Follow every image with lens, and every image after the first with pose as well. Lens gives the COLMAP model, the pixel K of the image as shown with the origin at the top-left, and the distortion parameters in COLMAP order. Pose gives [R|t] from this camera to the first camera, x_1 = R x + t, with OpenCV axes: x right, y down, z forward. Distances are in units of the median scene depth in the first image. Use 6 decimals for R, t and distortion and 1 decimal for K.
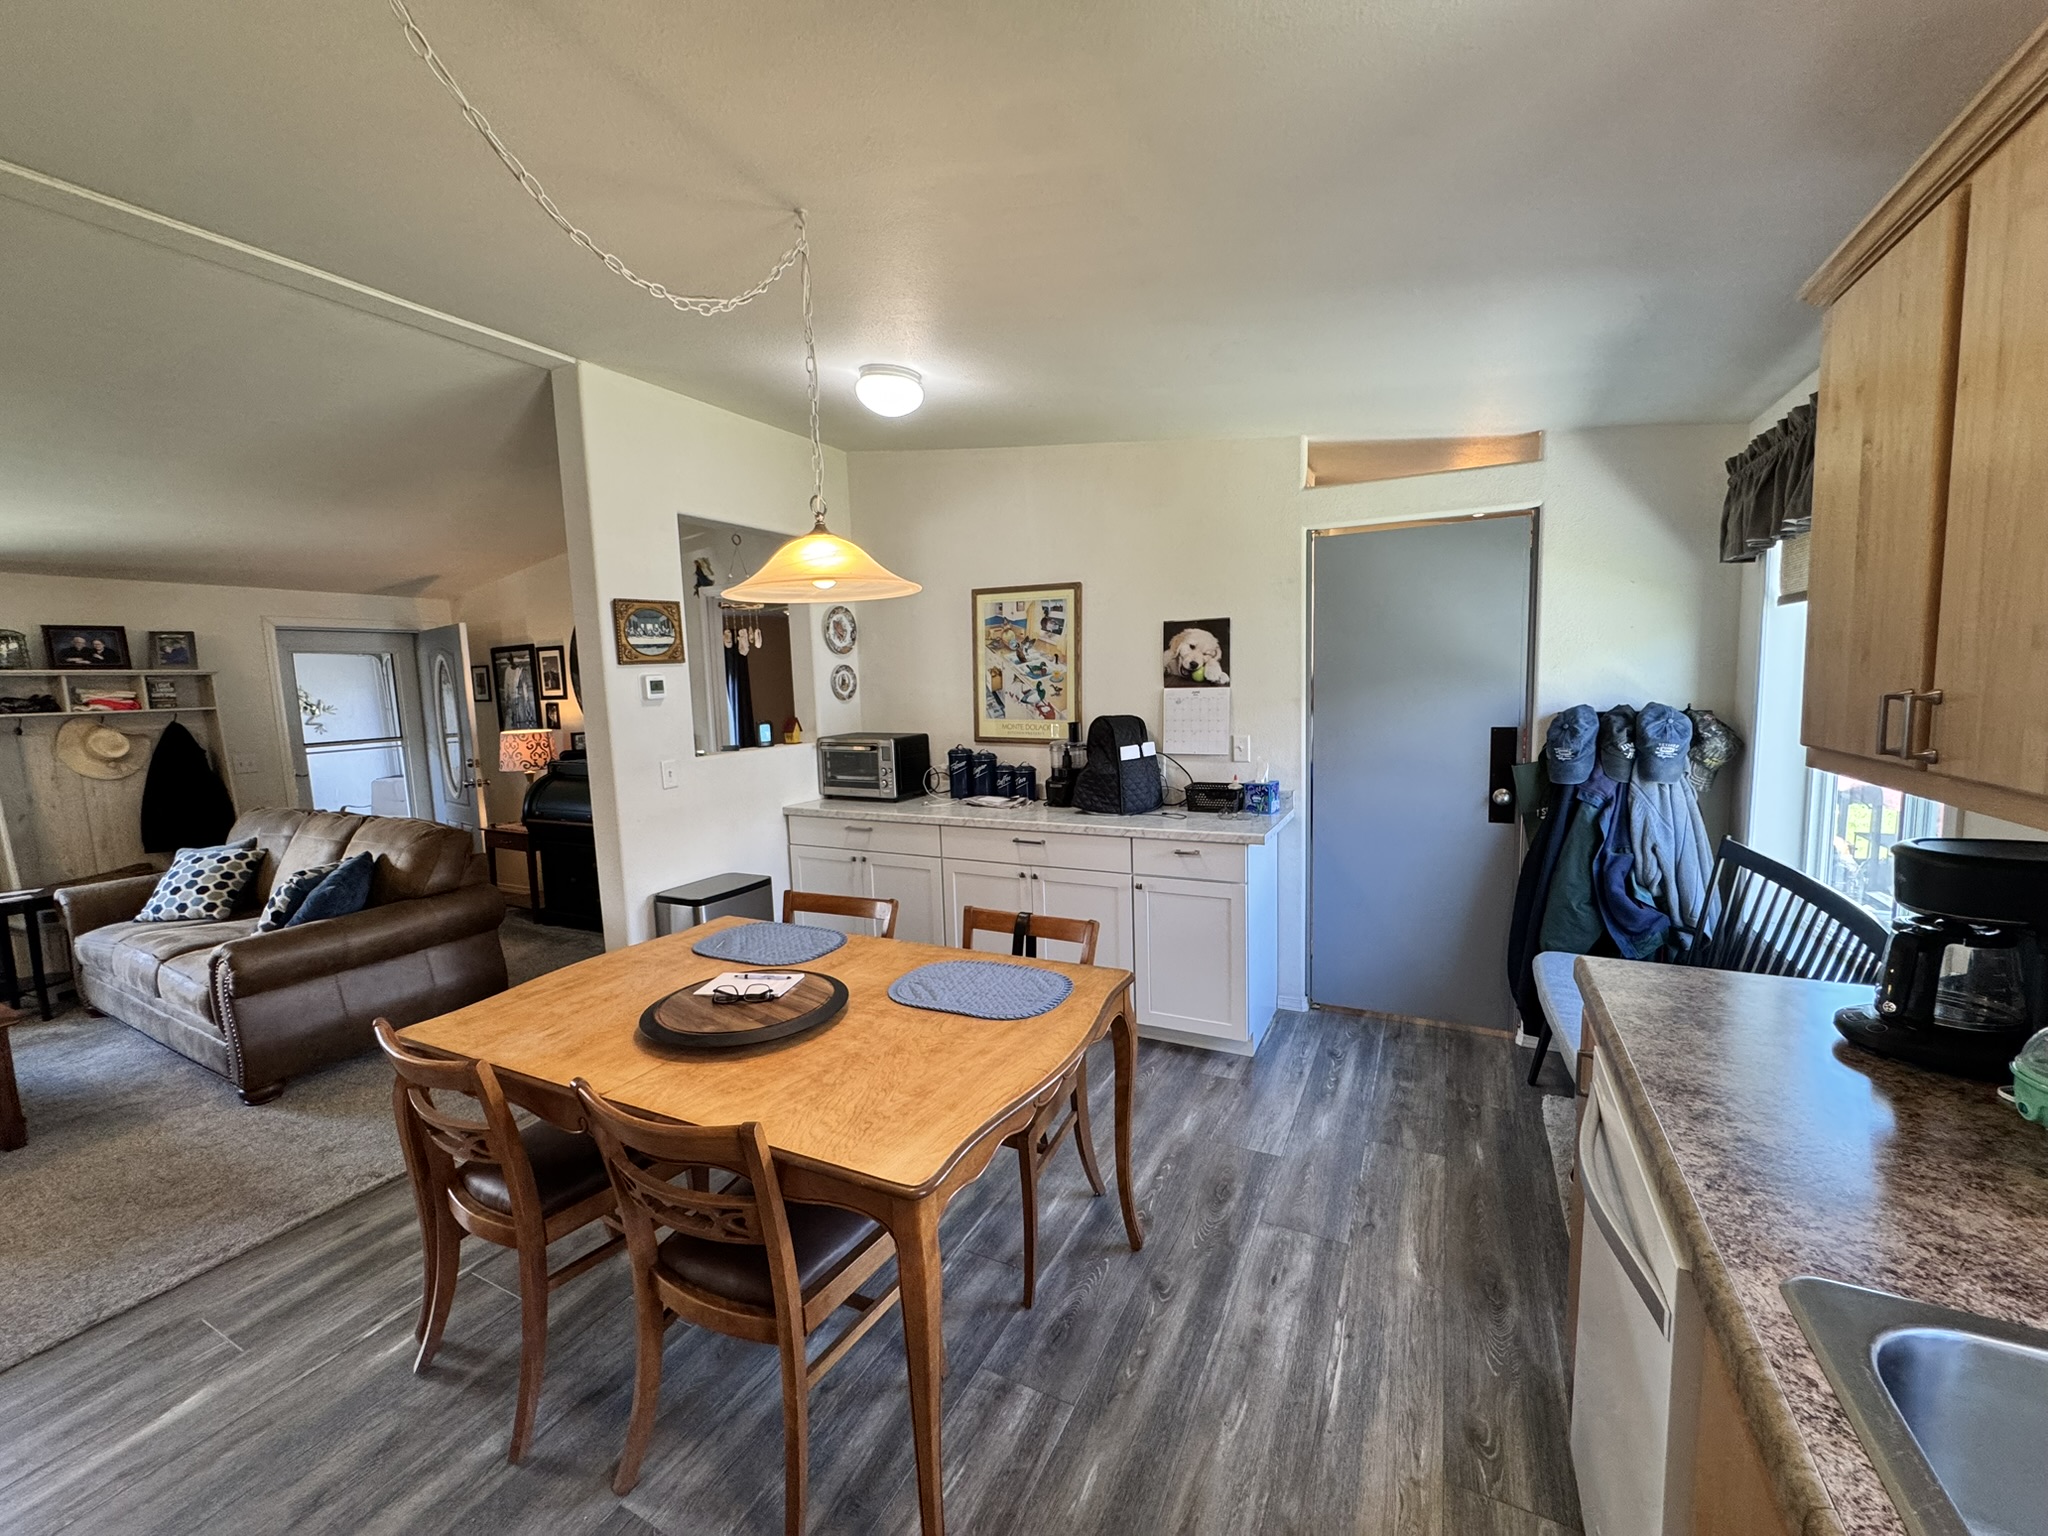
lens RADIAL K [[818.6, 0, 1026.4], [0, 818.6, 766.1], [0, 0, 1]] dist [-0.001384, 0.000177]
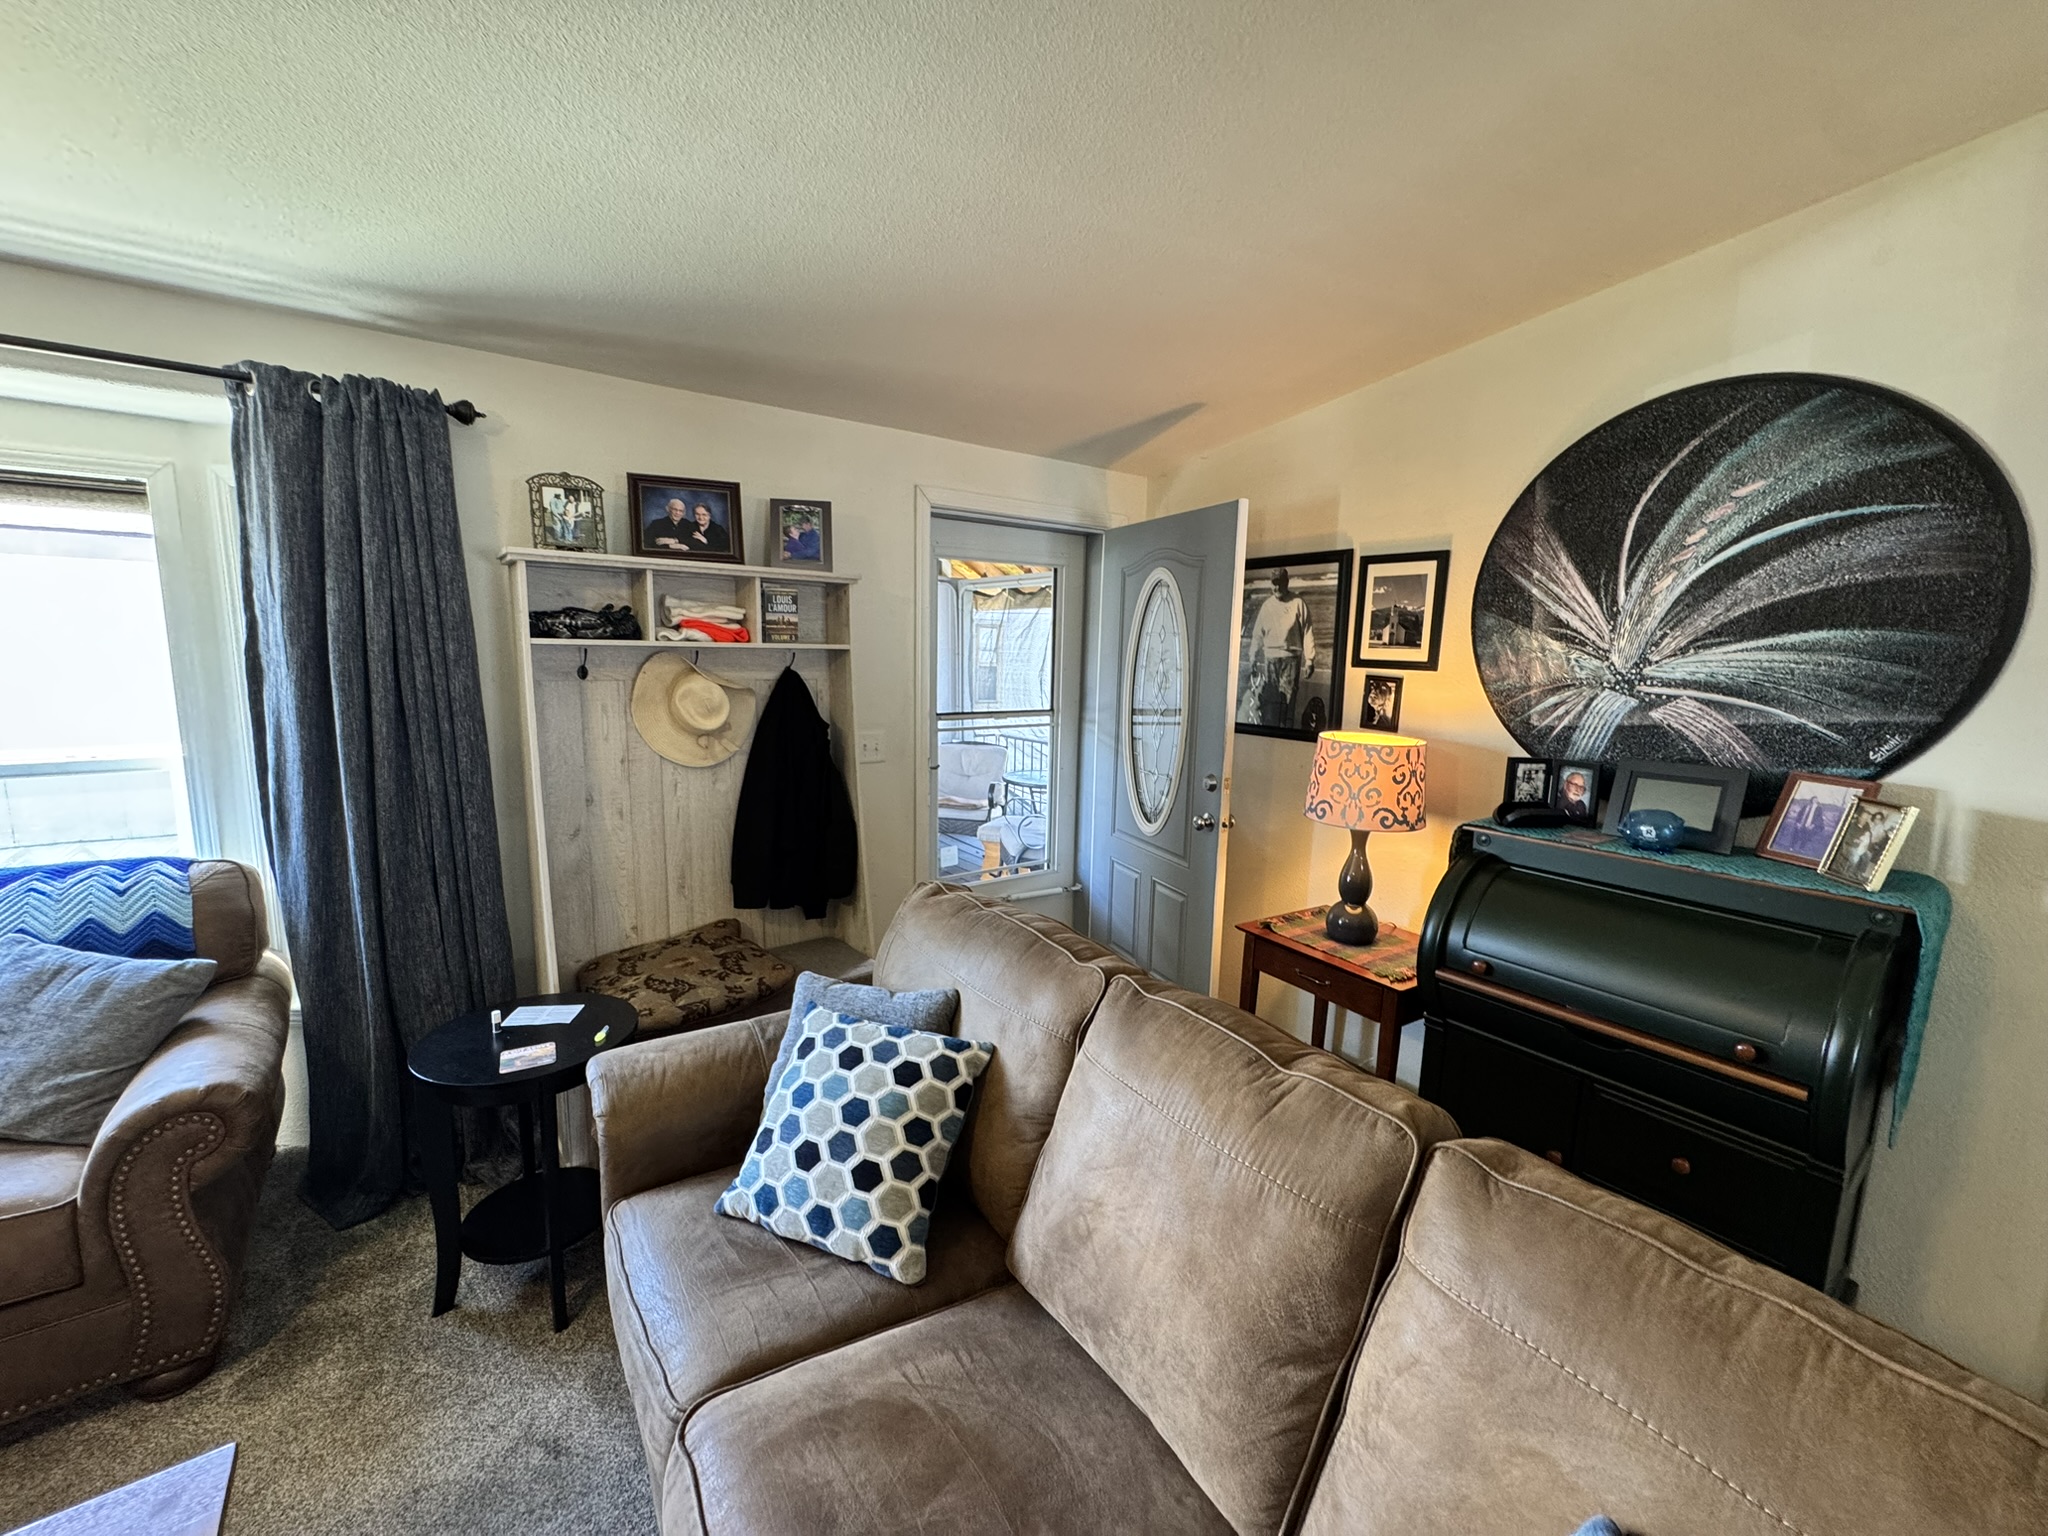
lens RADIAL K [[818.0, 0, 1023.7], [0, 818.0, 764.8], [0, 0, 1]] dist [-0.003381, 0.000171]
pose [[0.891597, 0.122879, -0.435838, -0.688447], [-0.103922, 0.992314, 0.067177, -0.045035], [0.440743, -0.014602, 0.897515, 0.605002]]
